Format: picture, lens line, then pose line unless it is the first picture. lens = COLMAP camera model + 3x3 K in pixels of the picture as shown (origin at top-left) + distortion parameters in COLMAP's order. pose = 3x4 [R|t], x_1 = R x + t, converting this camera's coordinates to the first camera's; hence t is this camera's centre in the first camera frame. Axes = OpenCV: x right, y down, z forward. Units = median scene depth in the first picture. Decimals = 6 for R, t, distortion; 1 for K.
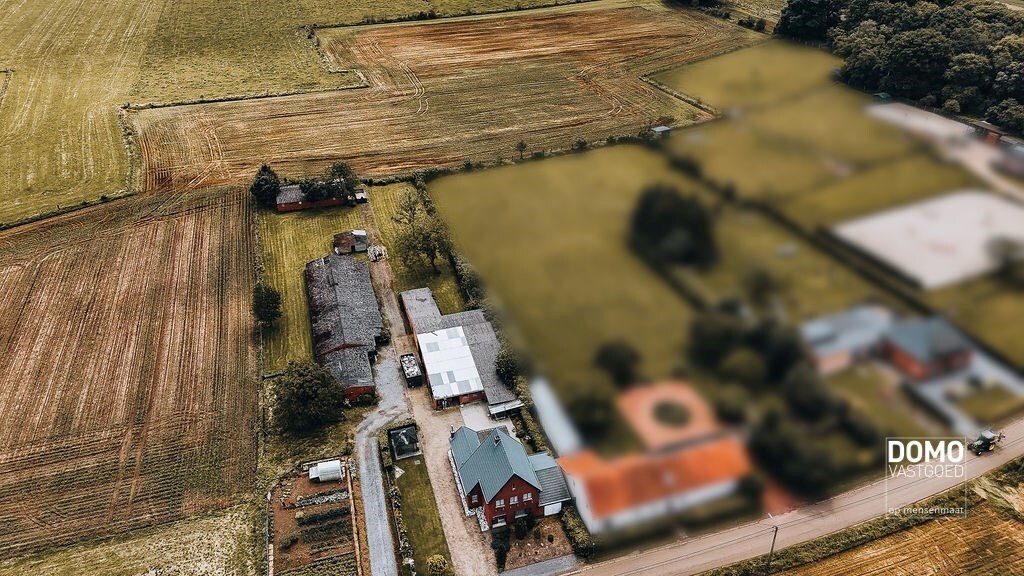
lens RADIAL K [[755.3, 0, 512.0], [0, 755.3, 288.0], [0, 0, 1]] dist [0.069500, -0.069177]
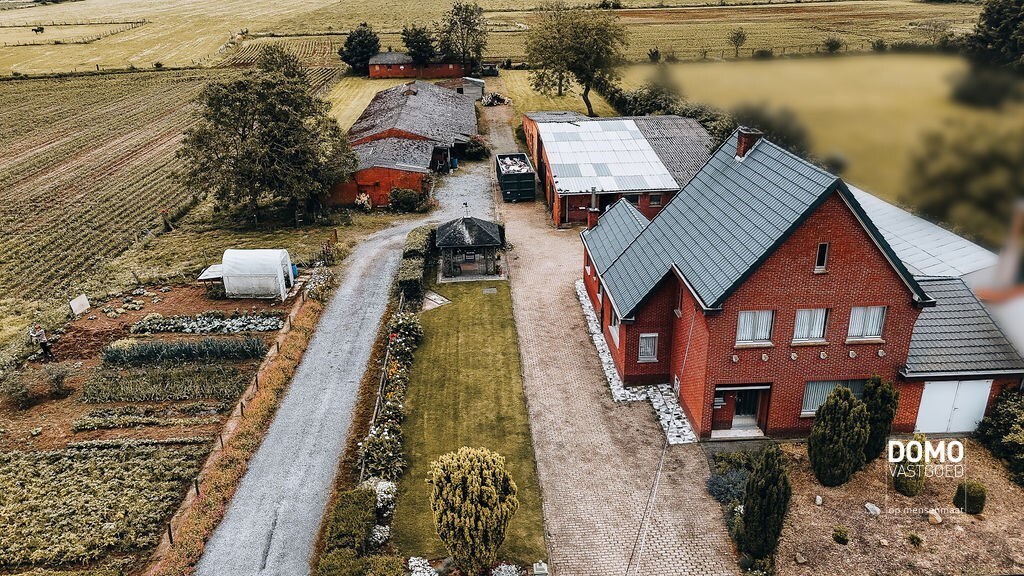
lens RADIAL K [[755.3, 0, 512.0], [0, 755.3, 288.0], [0, 0, 1]] dist [0.069500, -0.069177]
pose [[0.973682, 0.084821, -0.211538, -0.036462], [-0.119039, 0.980770, -0.154658, 0.275527], [0.194352, 0.175769, 0.965056, 0.632871]]
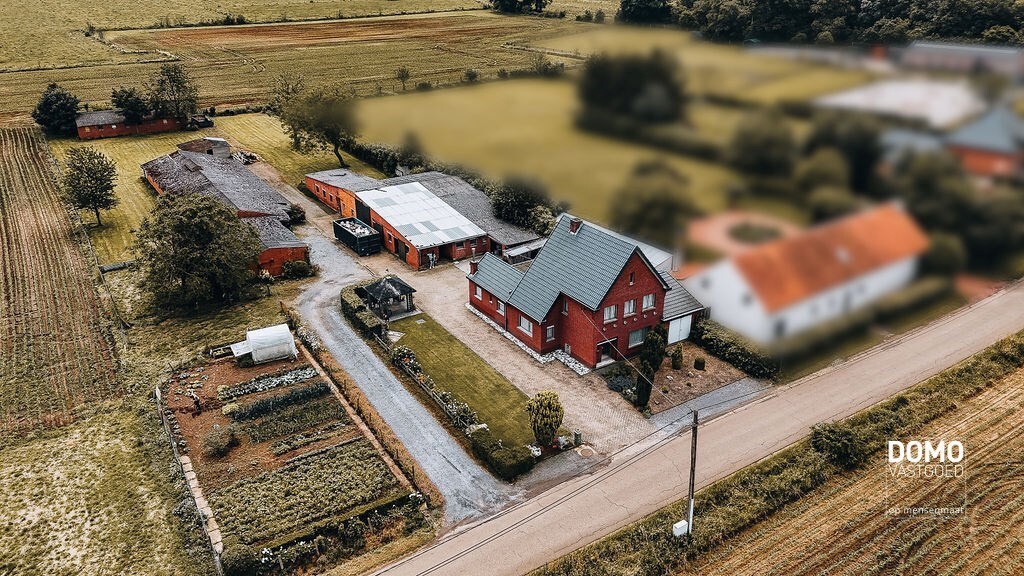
lens RADIAL K [[755.3, 0, 512.0], [0, 755.3, 288.0], [0, 0, 1]] dist [0.069500, -0.069177]
pose [[0.959443, -0.107950, 0.260417, -0.200330], [0.144662, 0.981406, -0.126153, 0.280395], [-0.241956, 0.158709, 0.957219, 0.405911]]
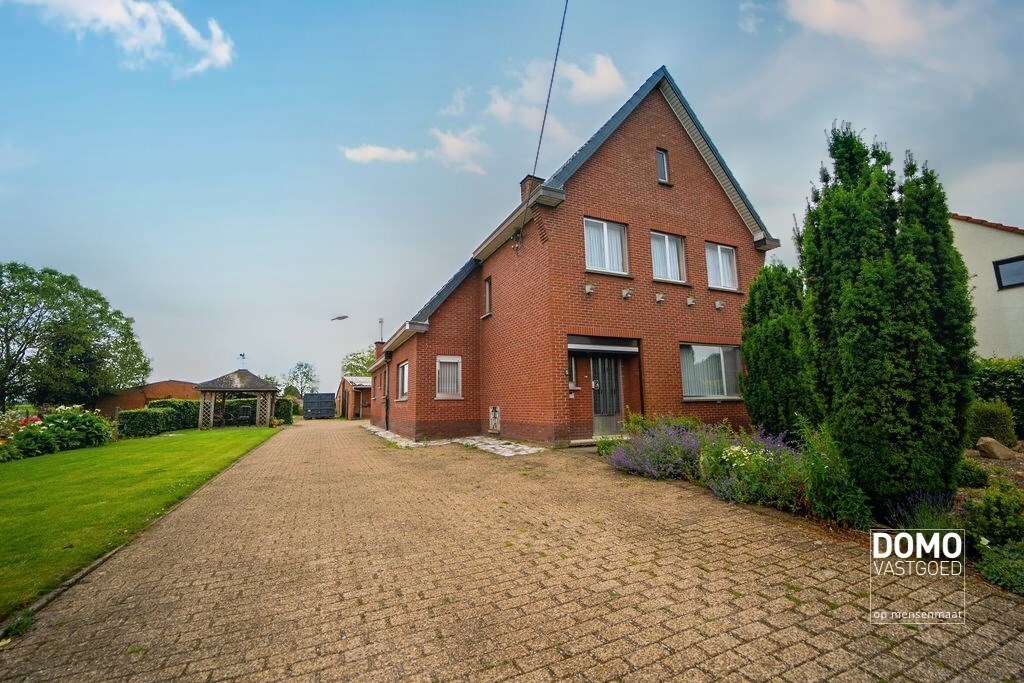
lens RADIAL K [[417.9, 0, 512.0], [0, 417.9, 341.5], [0, 0, 1]] dist [-0.000919, -0.000046]
pose [[0.990325, 0.015895, 0.137857, -0.043154], [0.077852, 0.758721, -0.646746, 0.311020], [-0.114875, 0.651221, 0.750143, 0.813351]]
